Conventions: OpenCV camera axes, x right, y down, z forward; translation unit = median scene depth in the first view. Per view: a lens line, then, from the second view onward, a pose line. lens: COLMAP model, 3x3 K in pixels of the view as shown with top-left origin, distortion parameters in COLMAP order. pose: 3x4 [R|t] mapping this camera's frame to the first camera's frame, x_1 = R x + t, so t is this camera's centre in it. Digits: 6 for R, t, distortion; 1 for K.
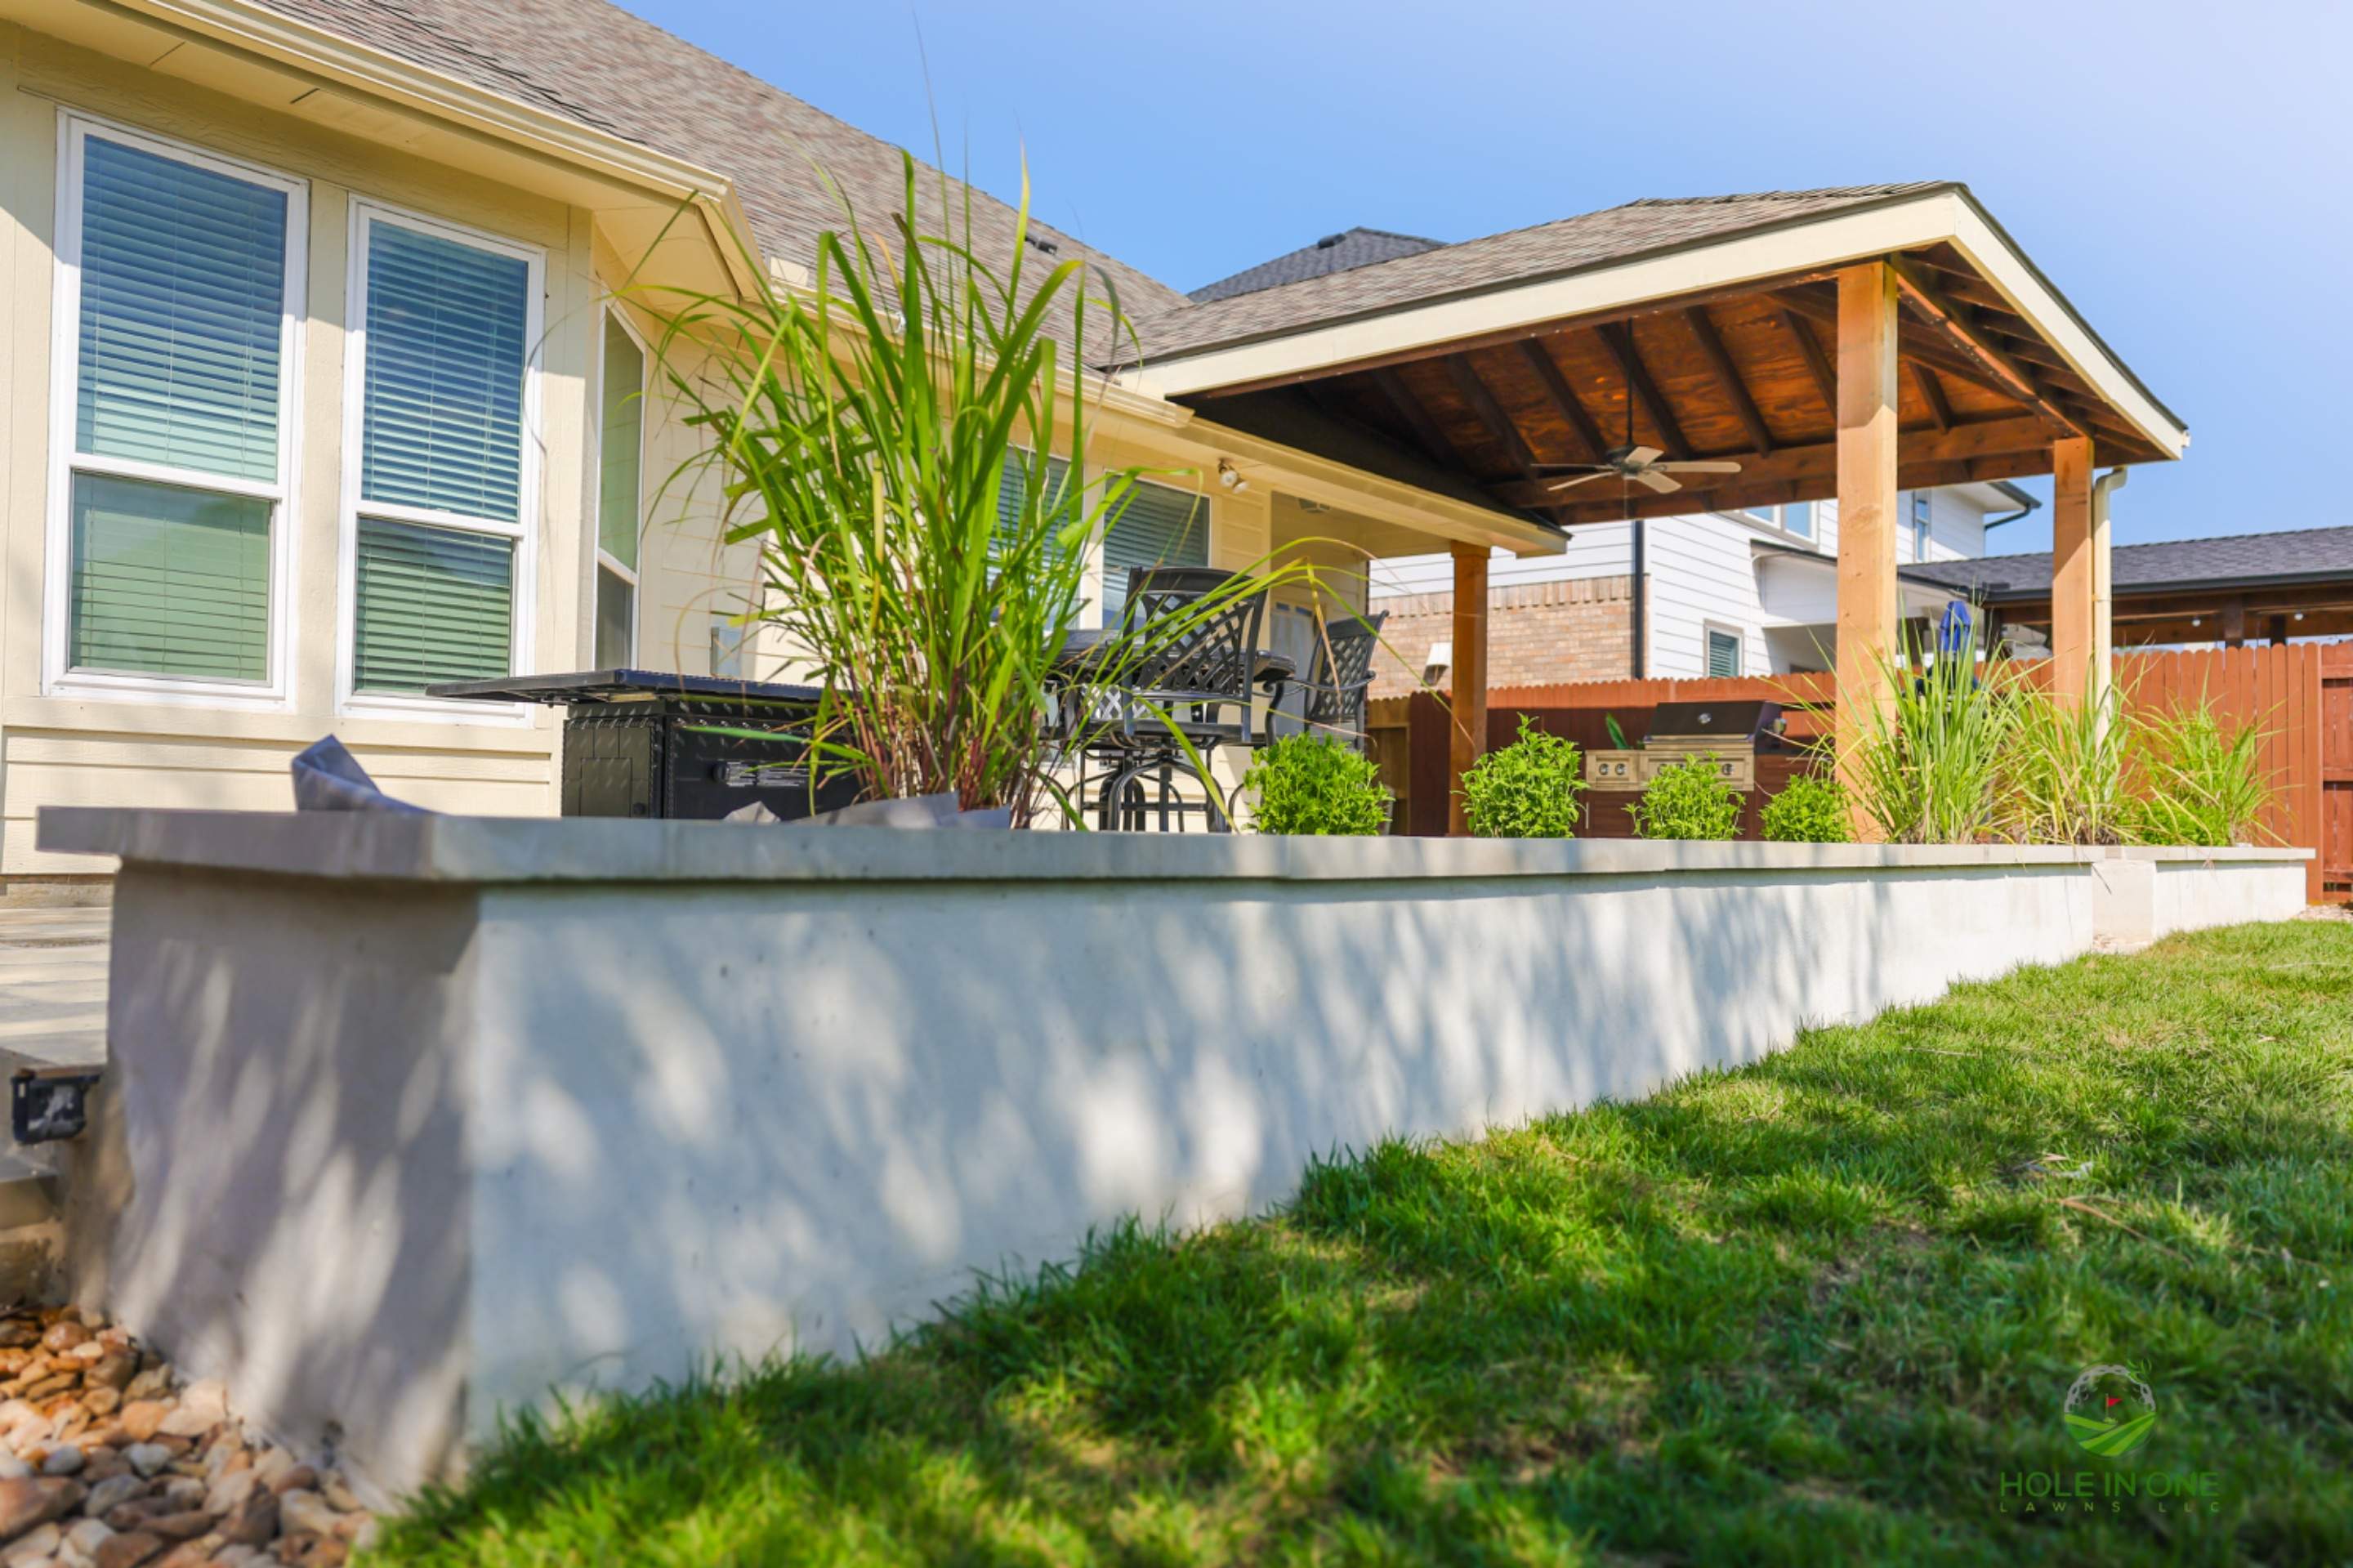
lens RADIAL K [[1667.0, 0, 1176.5], [0, 1667.0, 784.0], [0, 0, 1]] dist [-0.097816, 0.110505]
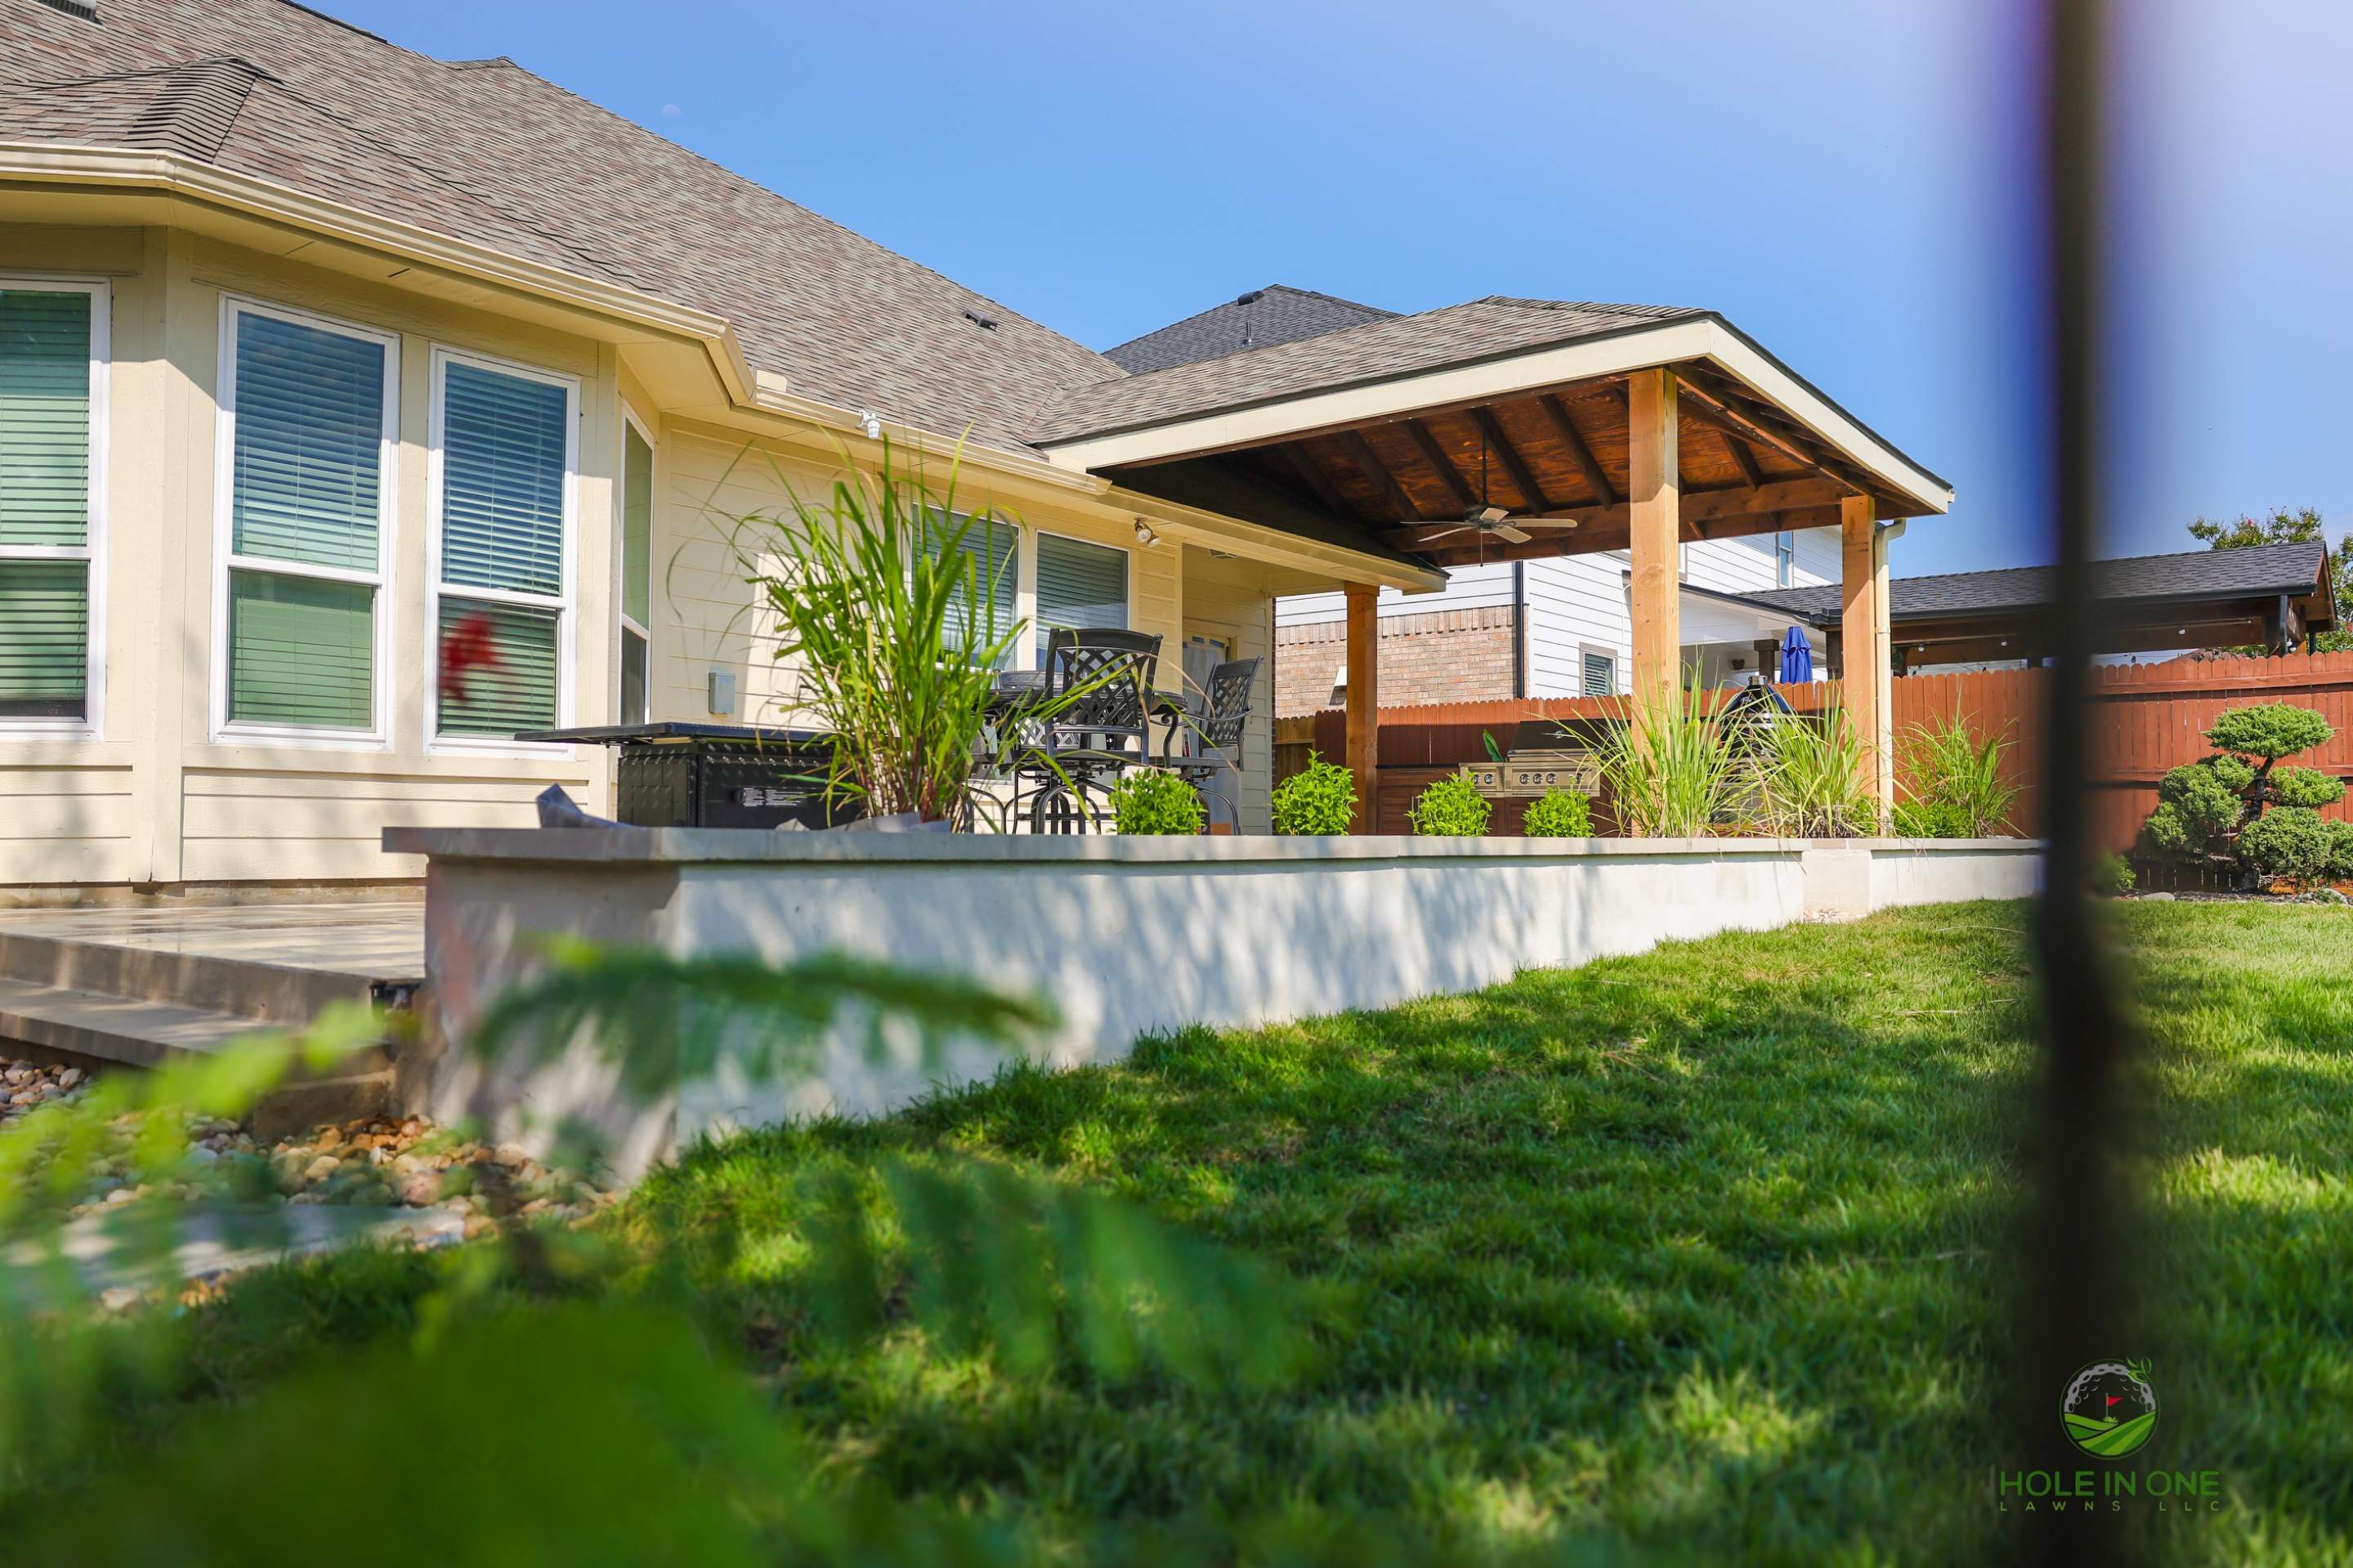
lens RADIAL K [[1702.4, 0, 1188.4], [0, 1702.4, 794.4], [0, 0, 1]] dist [-0.085357, 0.080099]
pose [[0.999466, -0.012291, 0.030270, 0.037010], [0.012238, 0.999923, 0.001916, -0.005079], [-0.030292, -0.001544, 0.999540, -0.304581]]
